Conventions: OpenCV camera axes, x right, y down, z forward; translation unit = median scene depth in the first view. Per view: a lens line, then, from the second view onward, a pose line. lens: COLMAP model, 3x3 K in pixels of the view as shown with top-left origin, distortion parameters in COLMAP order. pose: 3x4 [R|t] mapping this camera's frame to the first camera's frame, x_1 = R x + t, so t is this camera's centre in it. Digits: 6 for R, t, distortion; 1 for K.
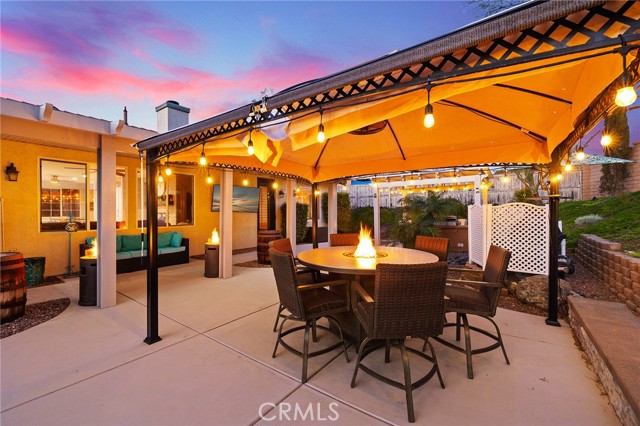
lens RADIAL K [[272.1, 0, 320.0], [0, 272.1, 213.0], [0, 0, 1]] dist [-0.000322, -0.000220]
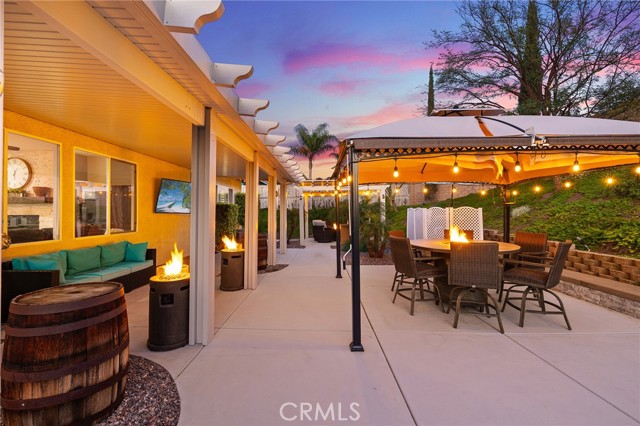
lens RADIAL K [[272.1, 0, 320.0], [0, 272.1, 213.0], [0, 0, 1]] dist [-0.000322, -0.000220]
pose [[0.824229, -0.001794, 0.566254, -0.661602], [0.005121, 0.999978, -0.004286, -0.000141], [-0.566234, 0.006432, 0.824220, 0.148847]]
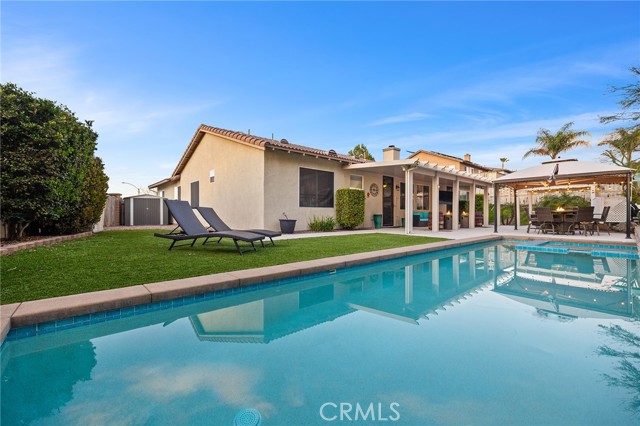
lens RADIAL K [[272.1, 0, 320.0], [0, 272.1, 213.0], [0, 0, 1]] dist [-0.000322, -0.000220]
pose [[0.971987, 0.007158, -0.234925, -1.100201], [-0.009093, 0.999933, -0.007156, 0.121114], [0.234858, 0.009092, 0.971987, -1.704071]]
